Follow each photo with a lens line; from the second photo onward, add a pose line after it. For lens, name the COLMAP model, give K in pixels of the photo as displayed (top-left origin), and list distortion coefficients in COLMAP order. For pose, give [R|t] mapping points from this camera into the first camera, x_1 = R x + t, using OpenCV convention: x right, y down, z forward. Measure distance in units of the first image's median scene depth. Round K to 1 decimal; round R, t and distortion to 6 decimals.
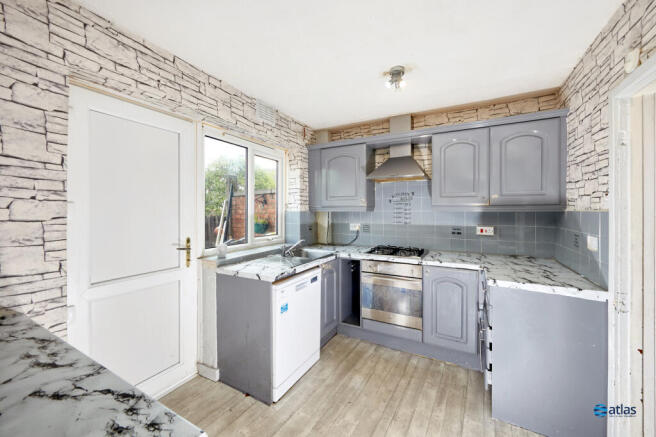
lens RADIAL K [[239.1, 0, 327.8], [0, 239.1, 213.4], [0, 0, 1]] dist [-0.021278, 0.000028]
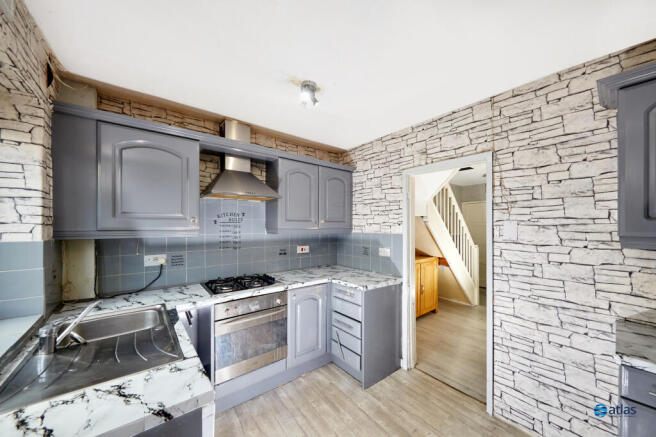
lens RADIAL K [[239.1, 0, 323.9], [0, 239.1, 225.9], [0, 0, 1]] dist [-0.021278, 0.000028]
pose [[0.381328, 0.001969, 0.924438, -0.417158], [0.010856, 0.999919, -0.006608, -0.036468], [-0.924376, 0.012555, 0.381276, 0.451036]]
